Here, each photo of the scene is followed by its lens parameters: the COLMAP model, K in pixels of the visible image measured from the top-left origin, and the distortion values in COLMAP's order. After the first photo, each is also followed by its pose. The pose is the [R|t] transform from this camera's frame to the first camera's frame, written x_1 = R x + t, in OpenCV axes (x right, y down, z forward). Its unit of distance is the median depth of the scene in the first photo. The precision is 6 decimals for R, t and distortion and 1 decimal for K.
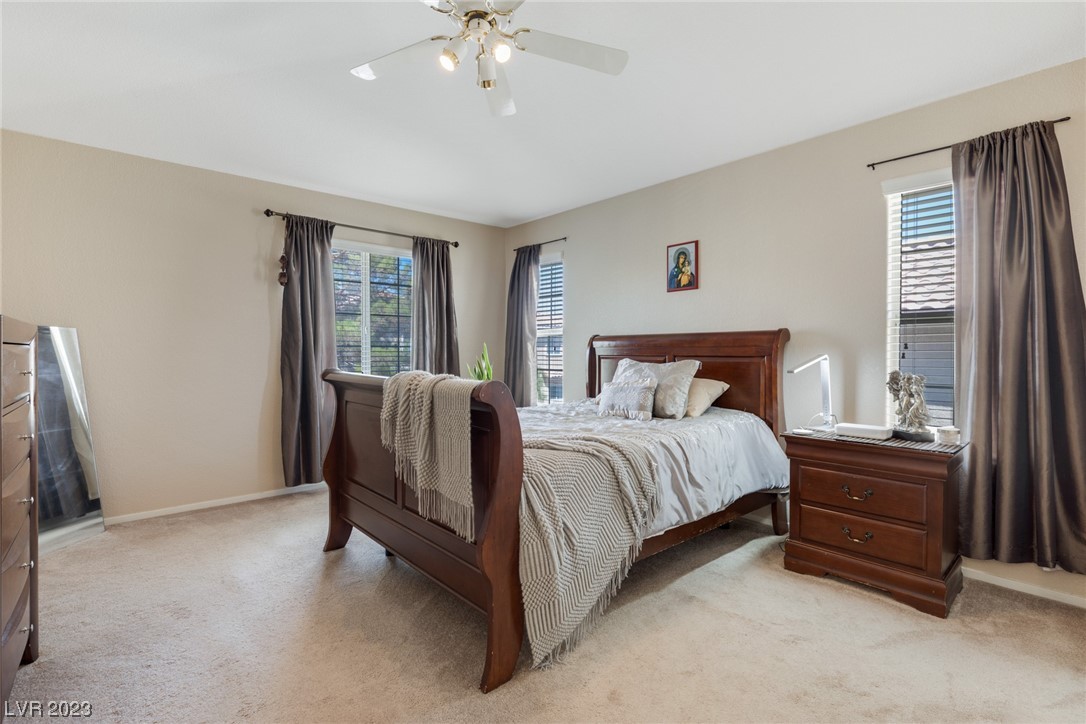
lens RADIAL K [[515.8, 0, 547.3], [0, 515.8, 351.6], [0, 0, 1]] dist [0.002782, 0.000439]
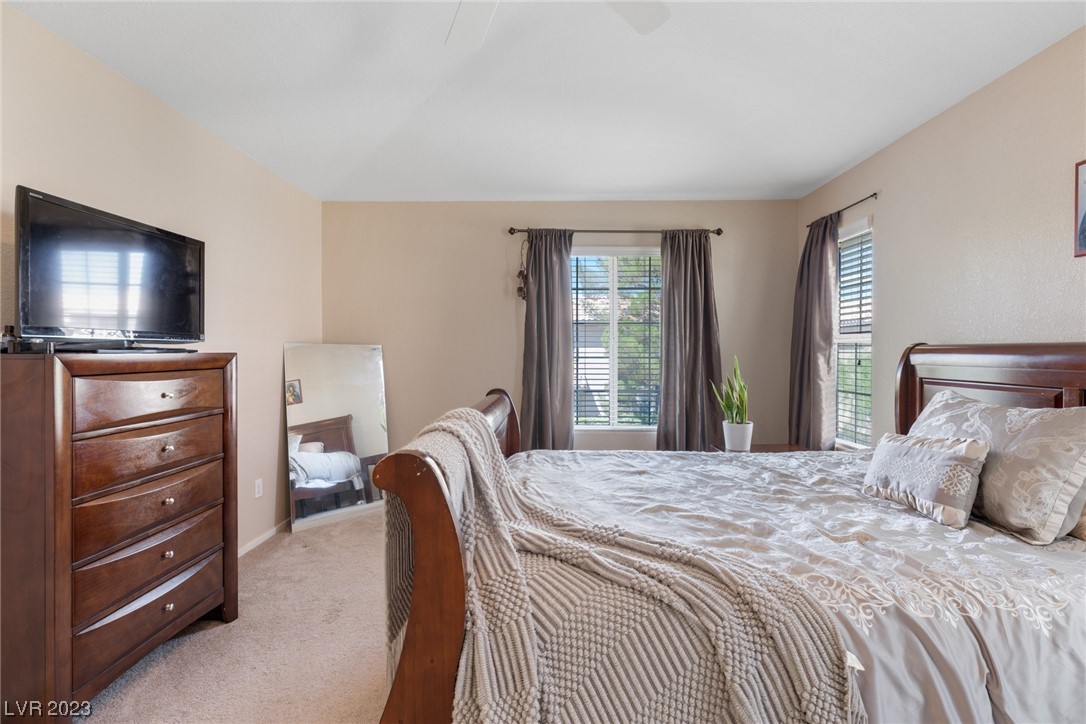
lens RADIAL K [[485.8, 0, 548.9], [0, 485.8, 349.3], [0, 0, 1]] dist [0.001869, 0.000508]
pose [[0.737659, -0.000045, -0.675174, 0.173027], [0.000177, 1.000000, 0.000128, -0.027573], [0.675174, -0.000214, 0.737659, 0.309718]]
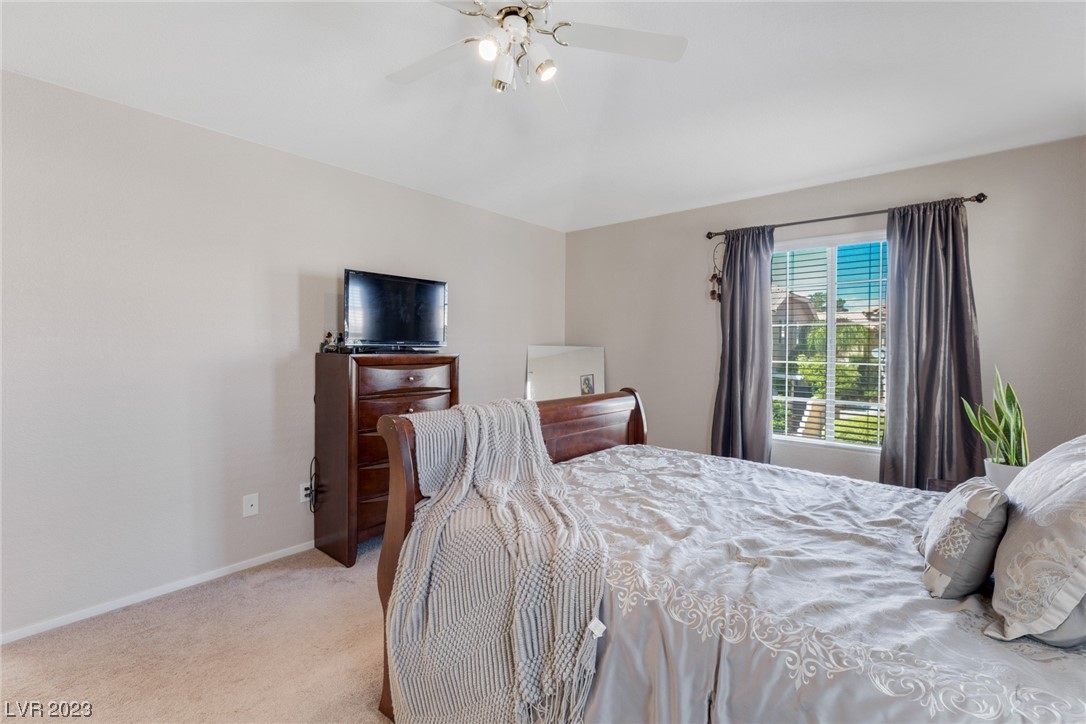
lens RADIAL K [[485.9, 0, 549.5], [0, 485.9, 354.0], [0, 0, 1]] dist [0.001697, 0.000976]
pose [[0.140396, 0.015816, -0.989969, 0.387208], [-0.007660, 0.999860, 0.014887, -0.036123], [0.990066, 0.005493, 0.140497, 0.513661]]
